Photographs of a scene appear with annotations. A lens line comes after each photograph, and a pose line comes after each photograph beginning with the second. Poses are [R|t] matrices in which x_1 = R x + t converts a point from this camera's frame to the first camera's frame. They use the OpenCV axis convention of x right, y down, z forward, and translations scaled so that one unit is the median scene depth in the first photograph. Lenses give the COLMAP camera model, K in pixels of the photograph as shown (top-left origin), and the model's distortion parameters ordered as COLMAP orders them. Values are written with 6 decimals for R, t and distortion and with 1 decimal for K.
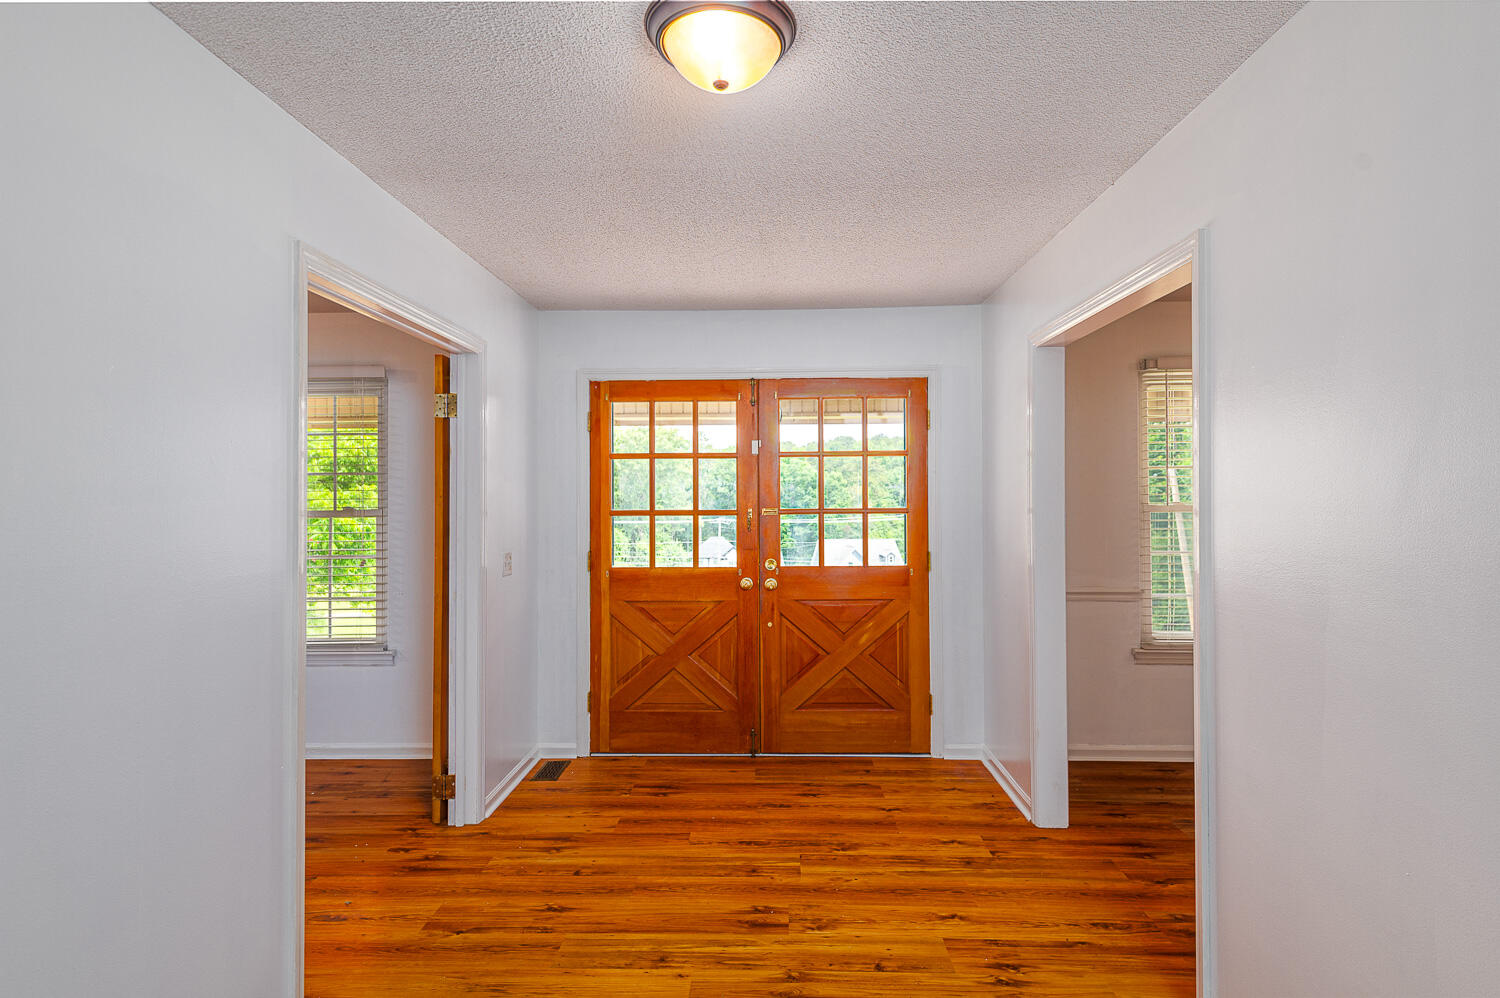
lens RADIAL K [[785.7, 0, 743.3], [0, 785.7, 497.2], [0, 0, 1]] dist [0.006400, -0.004695]
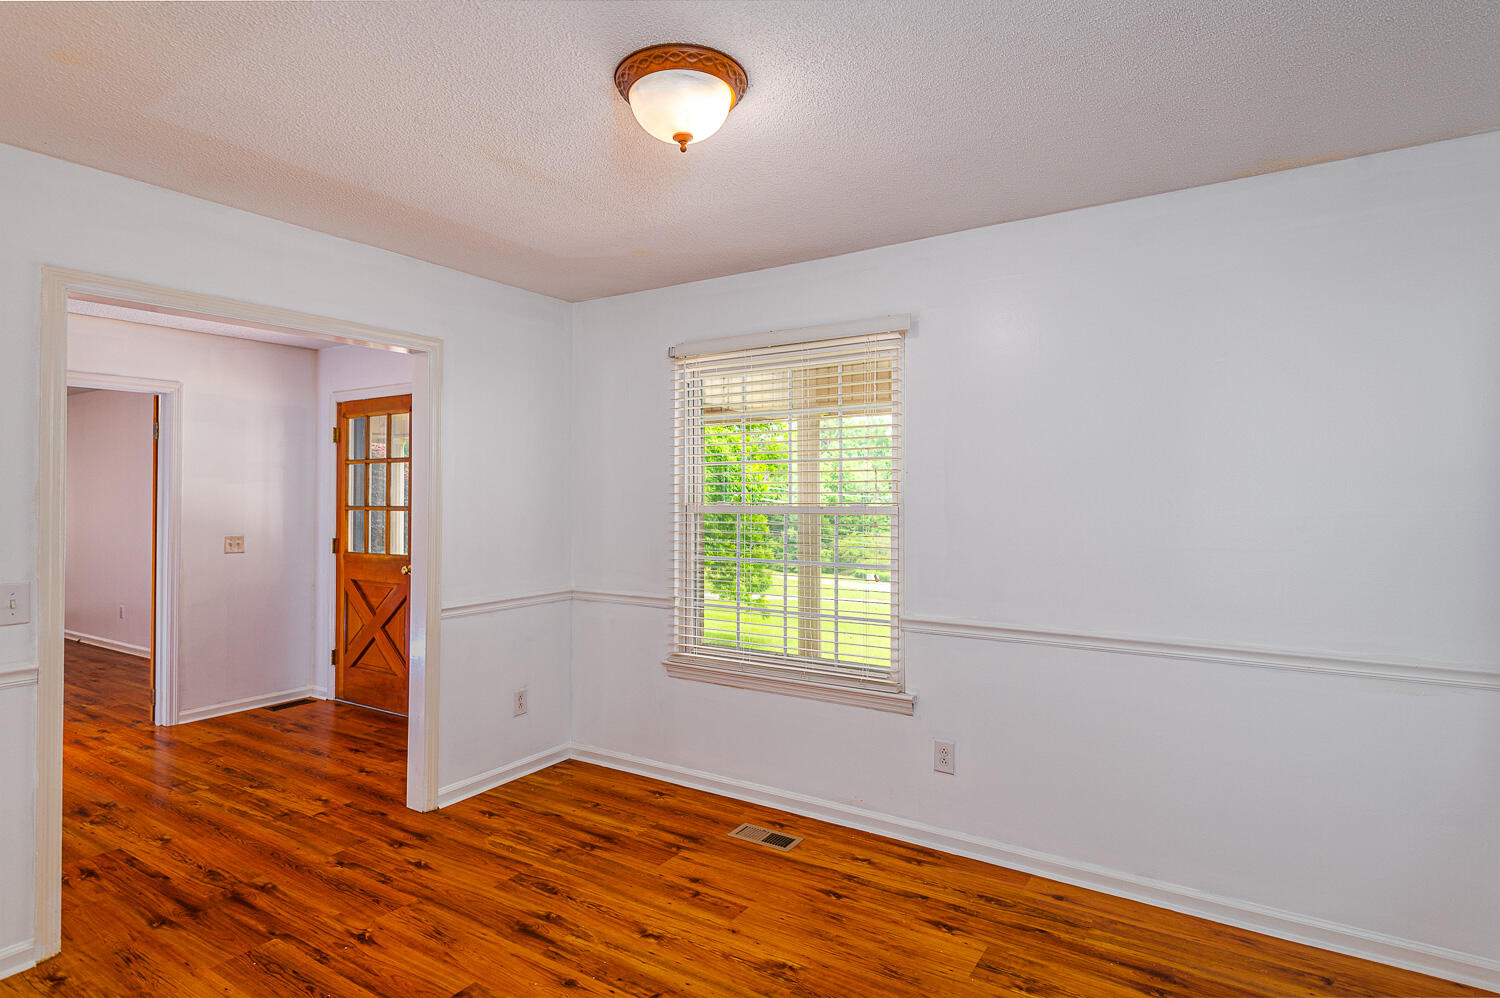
lens RADIAL K [[785.7, 0, 744.8], [0, 785.7, 489.2], [0, 0, 1]] dist [0.006400, -0.004695]
pose [[0.868697, 0.000172, -0.495344, 1.396732], [-0.002508, 0.999989, -0.004052, -0.007404], [0.495338, 0.004762, 0.868687, 0.322684]]
